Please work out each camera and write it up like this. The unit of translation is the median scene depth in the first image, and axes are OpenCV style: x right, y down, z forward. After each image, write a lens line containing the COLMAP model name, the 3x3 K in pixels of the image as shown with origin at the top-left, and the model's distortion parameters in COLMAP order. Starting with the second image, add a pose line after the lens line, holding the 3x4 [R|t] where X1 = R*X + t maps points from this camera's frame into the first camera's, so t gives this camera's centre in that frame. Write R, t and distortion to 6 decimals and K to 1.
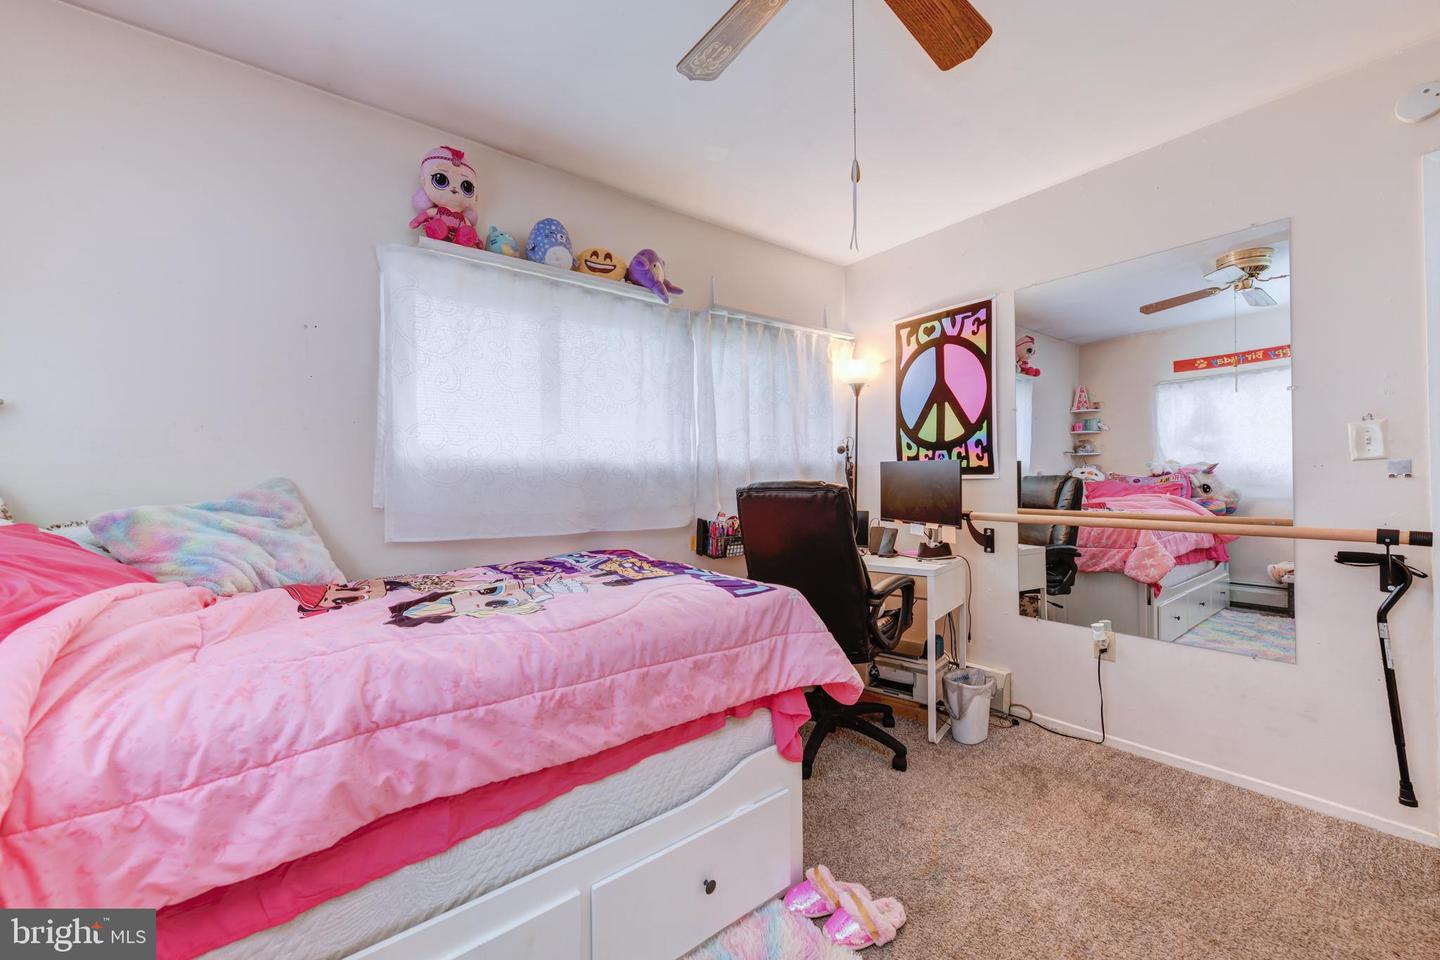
lens RADIAL K [[569.6, 0, 729.9], [0, 569.6, 475.6], [0, 0, 1]] dist [0.008360, -0.000154]
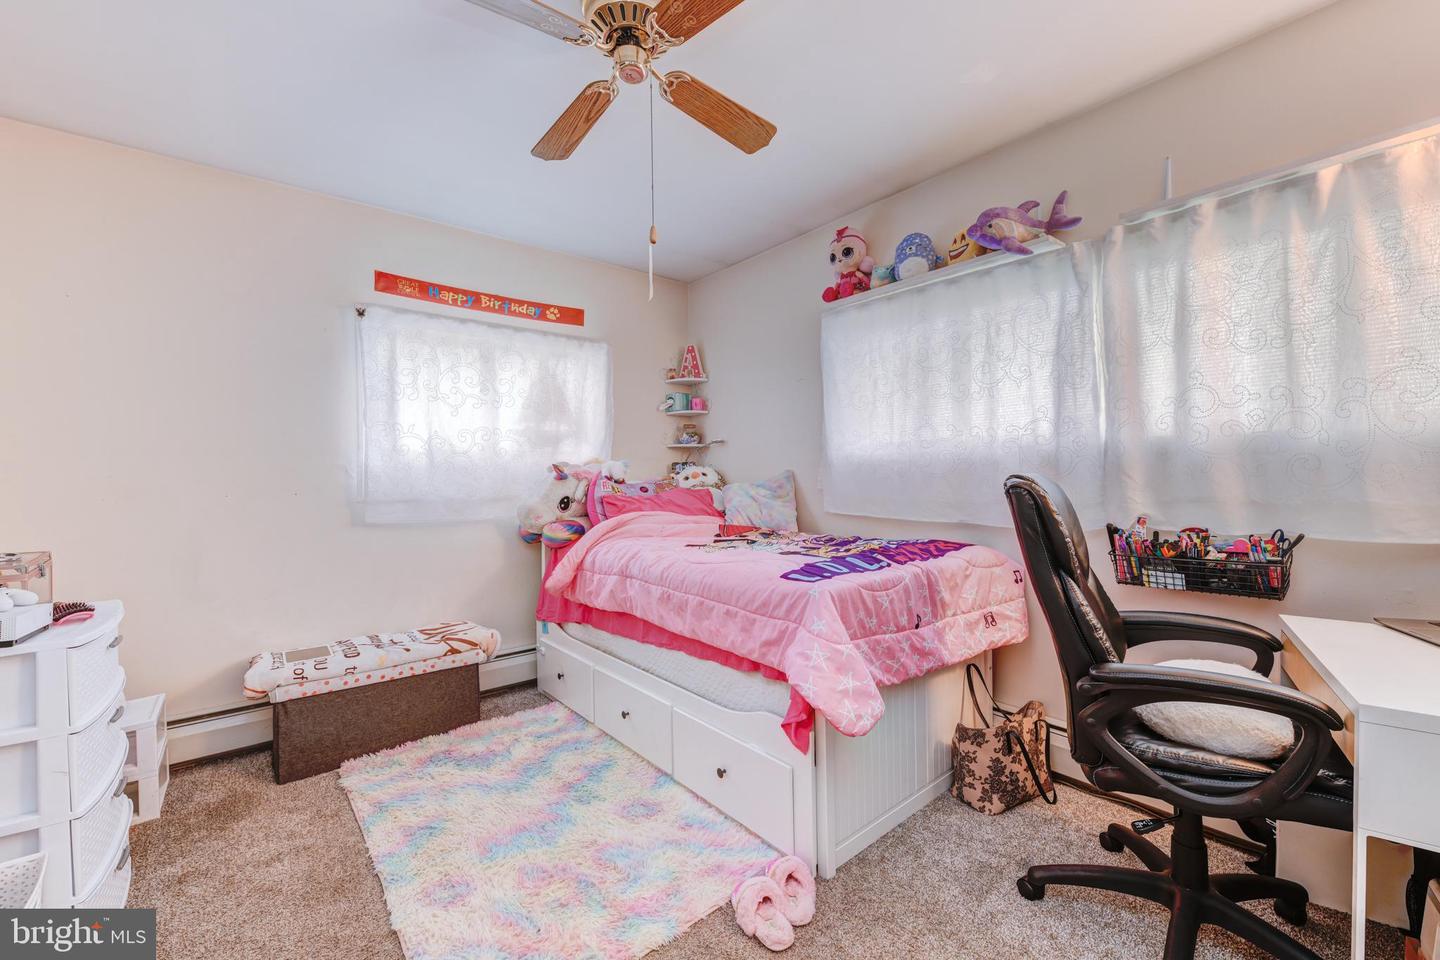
lens RADIAL K [[592.3, 0, 728.6], [0, 592.3, 484.1], [0, 0, 1]] dist [0.002398, -0.000836]
pose [[0.013664, 0.024639, -0.999603, 1.232402], [0.019794, 0.999494, 0.024906, -0.004104], [0.999711, -0.020126, 0.013170, 0.916846]]
